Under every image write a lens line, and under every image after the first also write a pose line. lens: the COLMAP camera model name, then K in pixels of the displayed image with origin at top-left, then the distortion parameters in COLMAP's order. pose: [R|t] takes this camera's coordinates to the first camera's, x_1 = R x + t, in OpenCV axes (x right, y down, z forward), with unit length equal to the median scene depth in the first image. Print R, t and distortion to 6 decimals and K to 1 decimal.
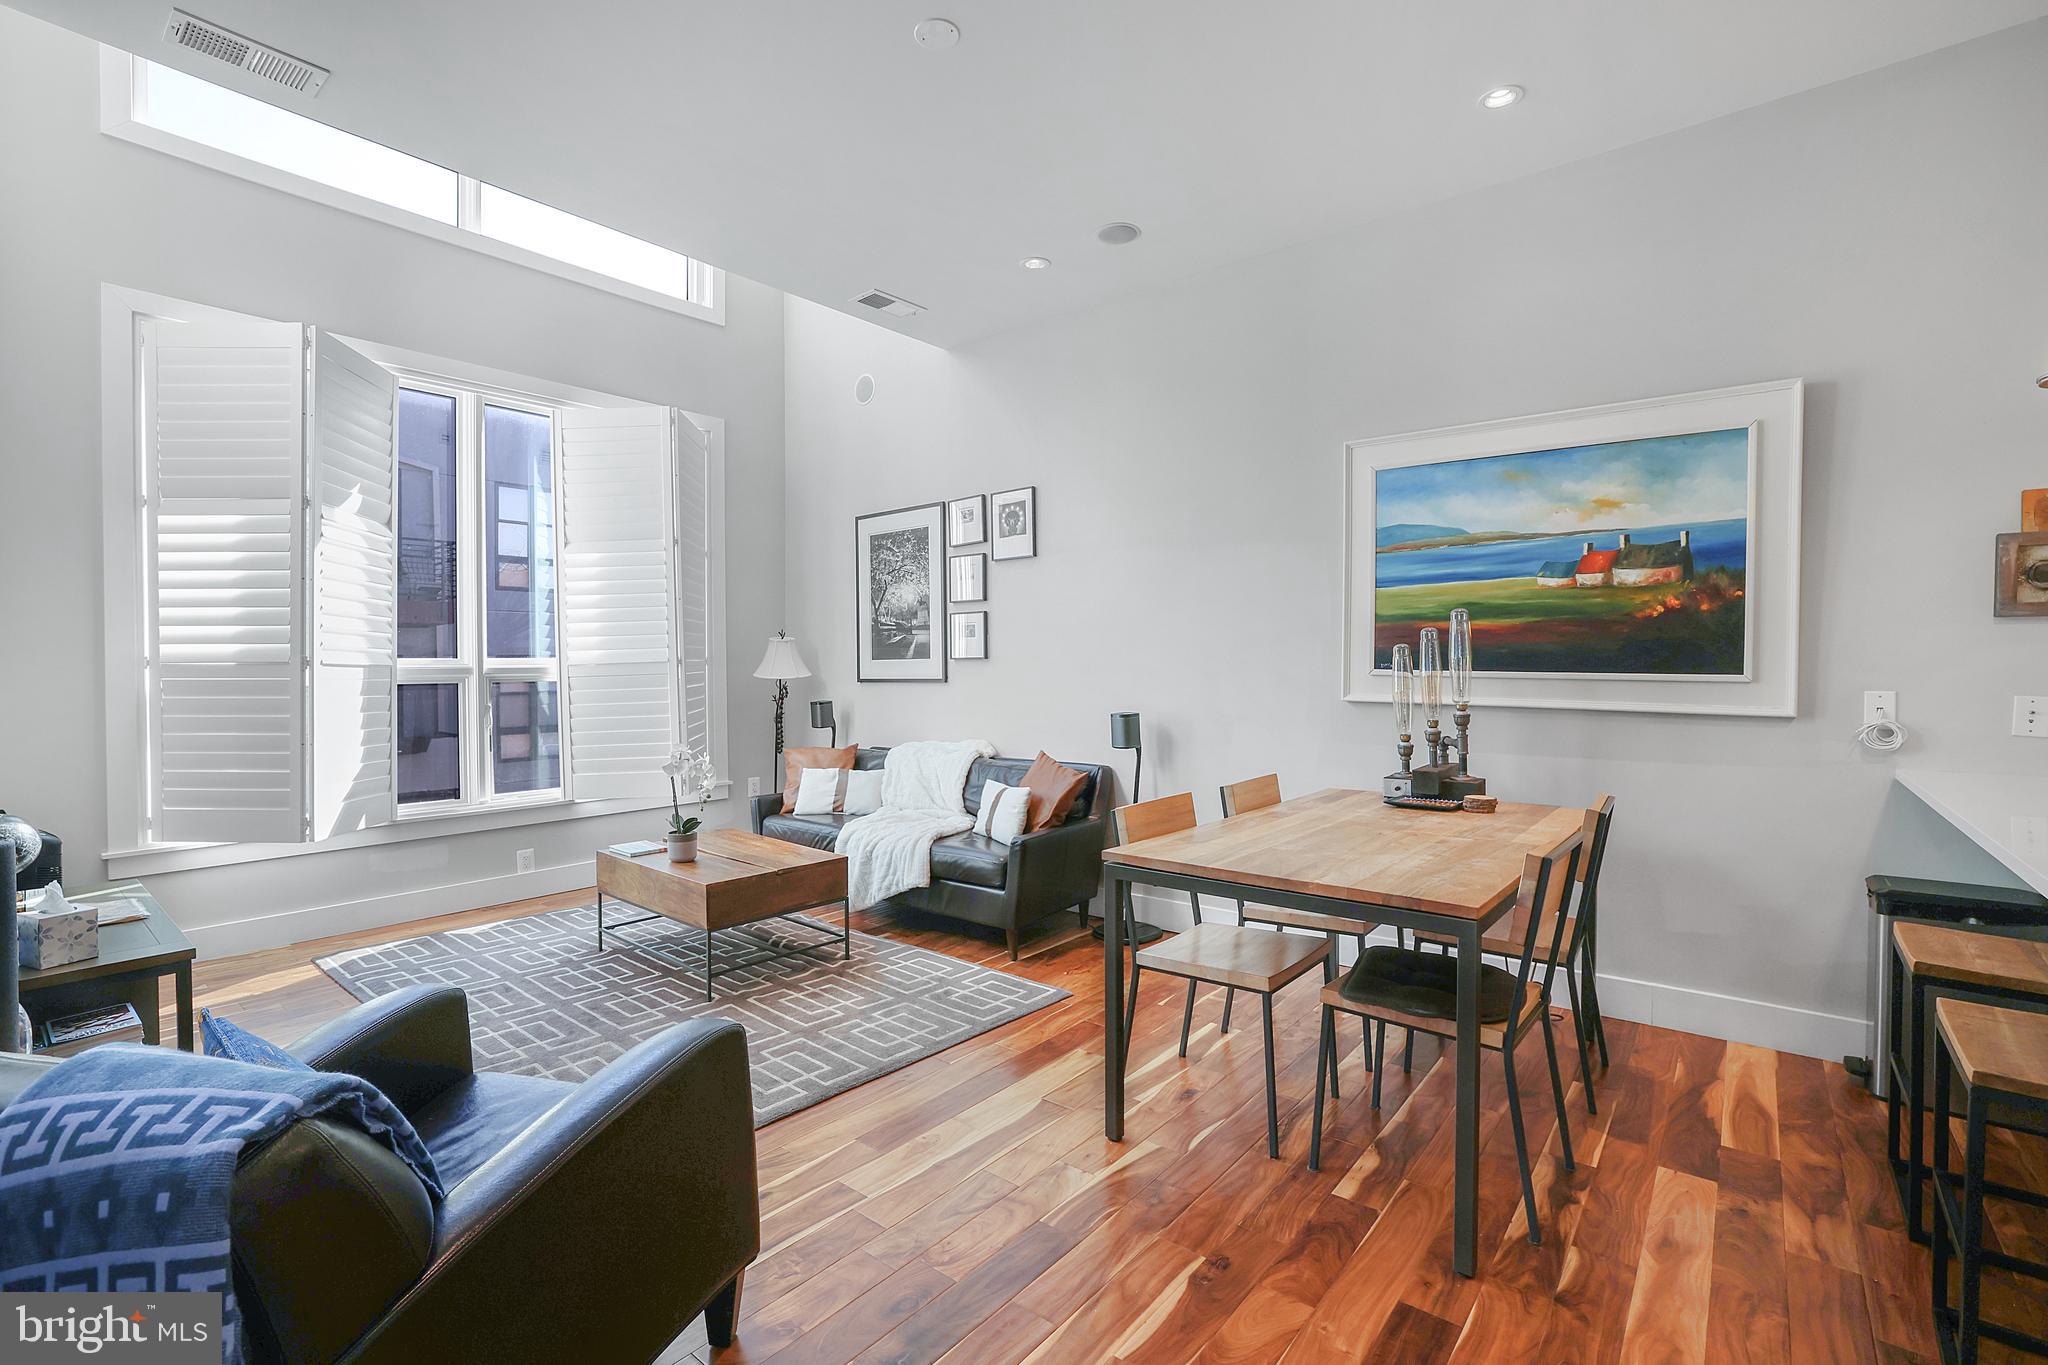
lens RADIAL K [[915.6, 0, 1012.5], [0, 915.6, 670.4], [0, 0, 1]] dist [-0.019475, 0.000349]
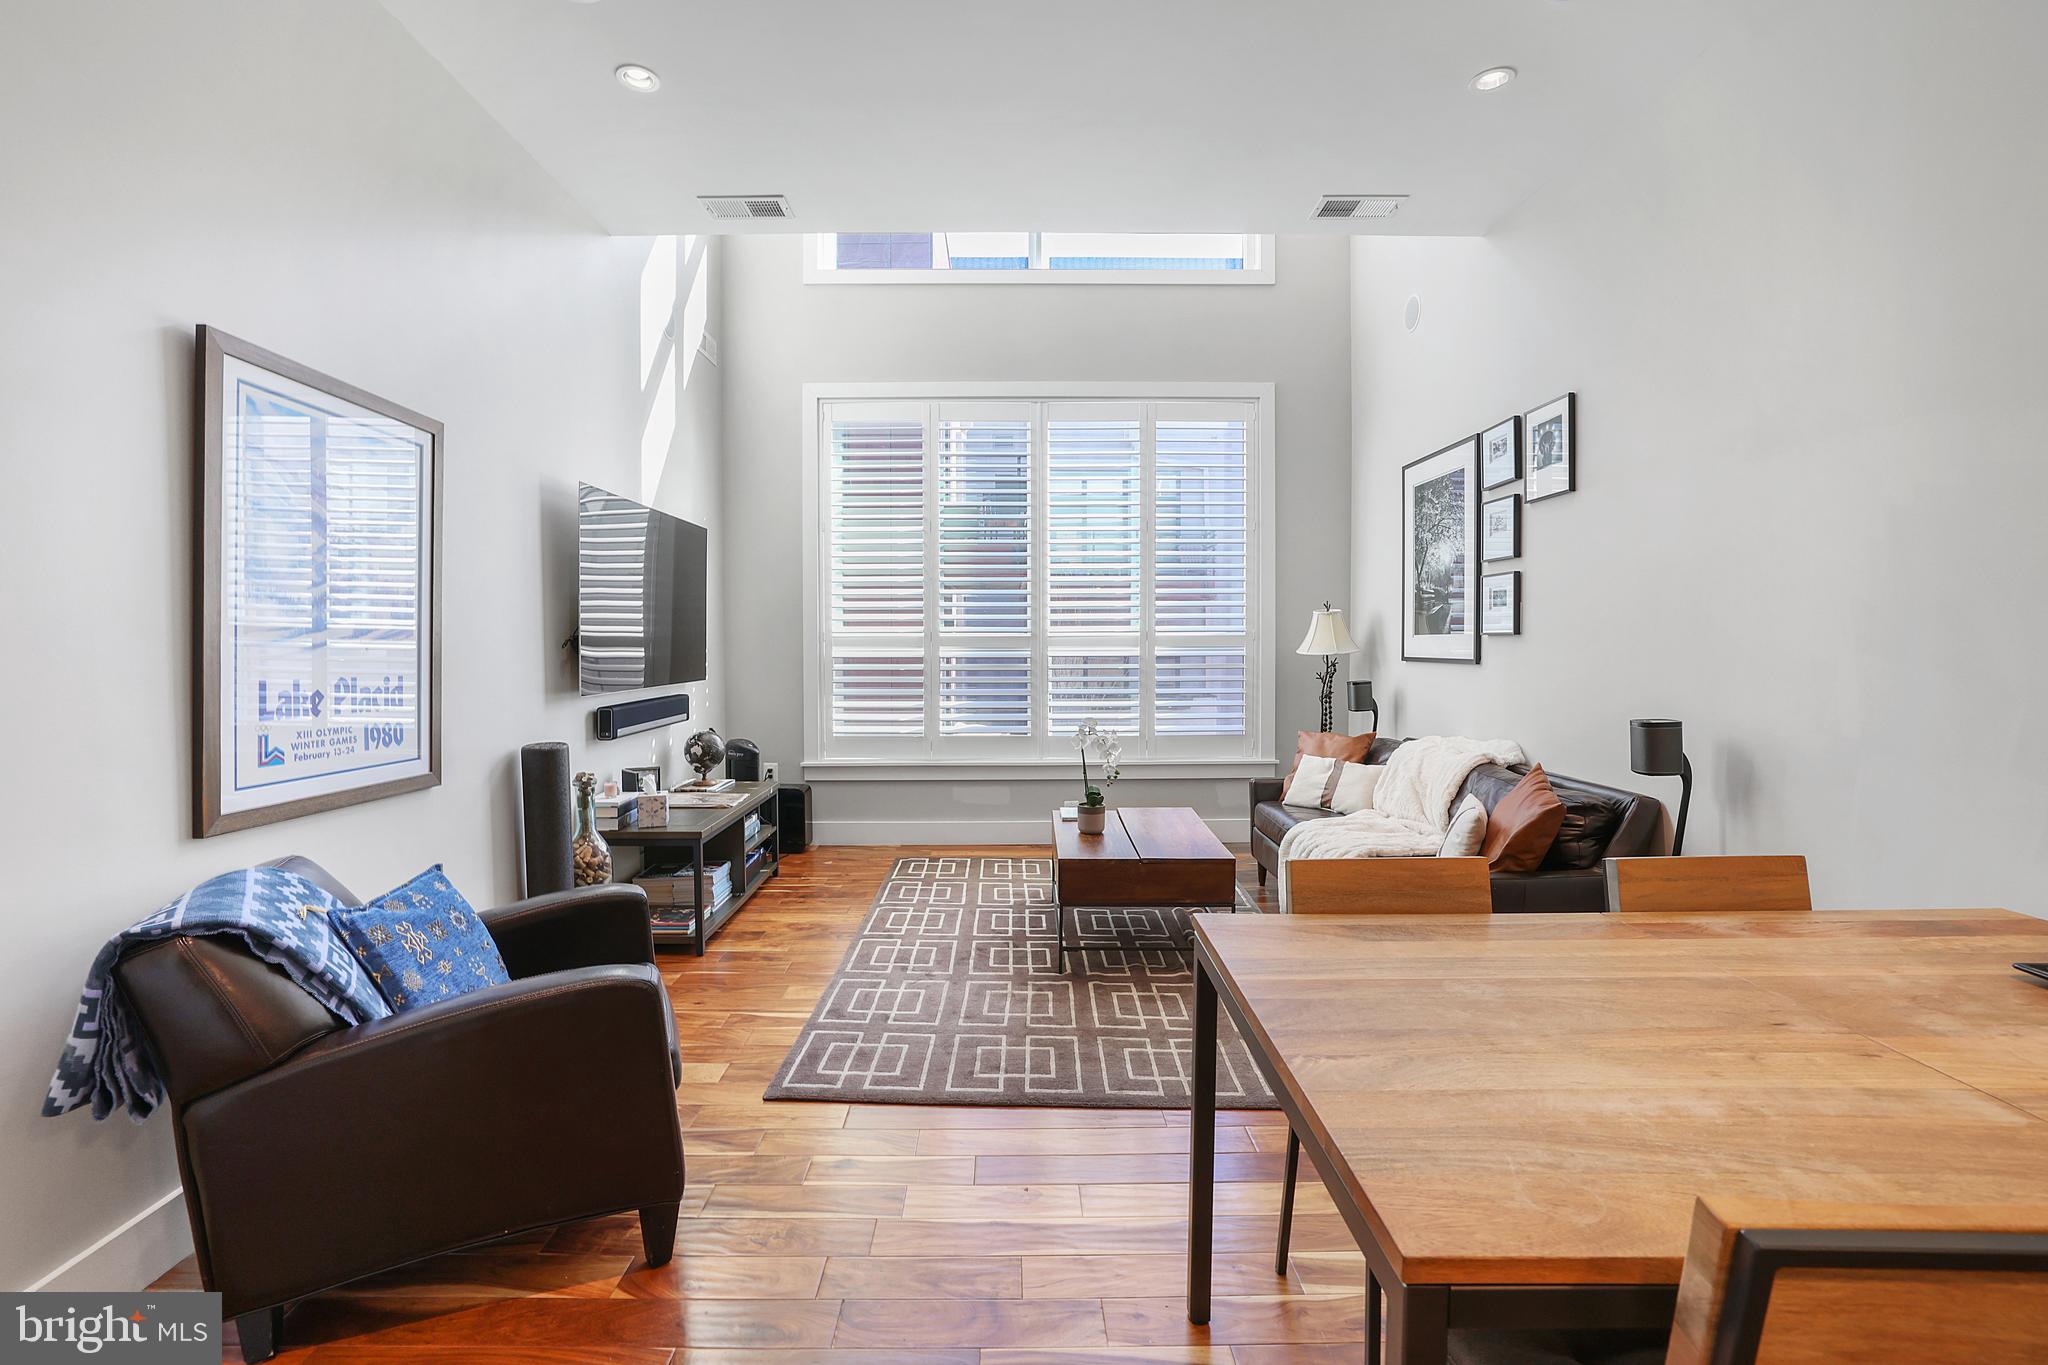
lens RADIAL K [[884.3, 0, 1010.0], [0, 884.3, 670.2], [0, 0, 1]] dist [-0.052725, 0.022056]
pose [[0.652798, 0.032546, -0.756833, 0.246070], [-0.006859, 0.999290, 0.037057, -0.007121], [0.757501, -0.019000, 0.652557, 0.220289]]
